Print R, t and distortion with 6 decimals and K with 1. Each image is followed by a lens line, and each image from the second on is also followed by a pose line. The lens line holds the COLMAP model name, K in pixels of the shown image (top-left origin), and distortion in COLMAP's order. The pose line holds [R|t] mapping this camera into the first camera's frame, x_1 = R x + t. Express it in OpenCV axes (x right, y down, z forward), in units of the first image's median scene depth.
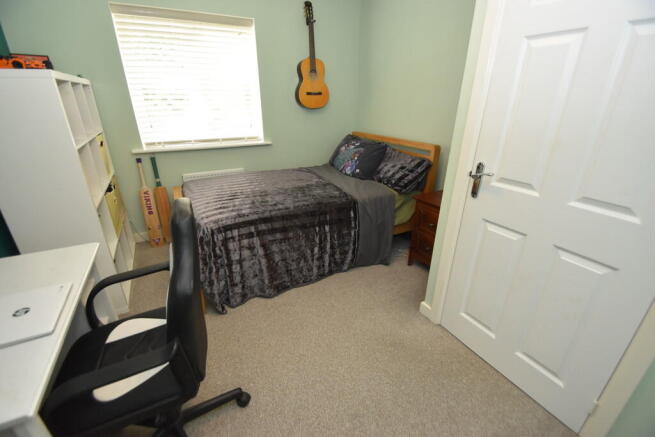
lens RADIAL K [[284.0, 0, 327.5], [0, 284.0, 218.5], [0, 0, 1]] dist [-0.002213, -0.000810]
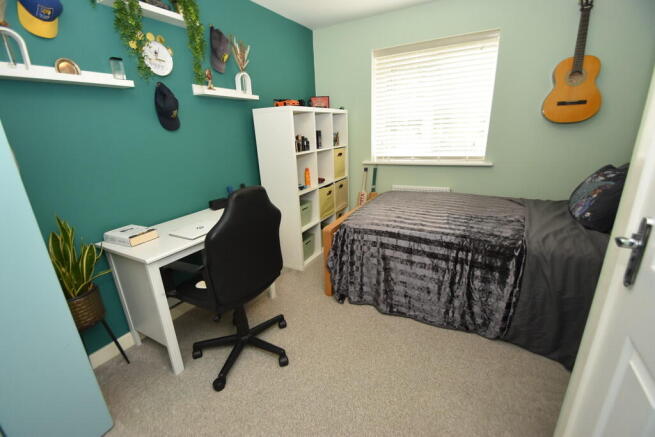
lens RADIAL K [[284.0, 0, 327.5], [0, 284.0, 218.5], [0, 0, 1]] dist [-0.002213, -0.000810]
pose [[0.545185, 0.224103, -0.807806, 0.314441], [-0.279951, 0.956958, 0.076543, -0.043436], [0.790190, 0.184417, 0.584457, 0.160330]]
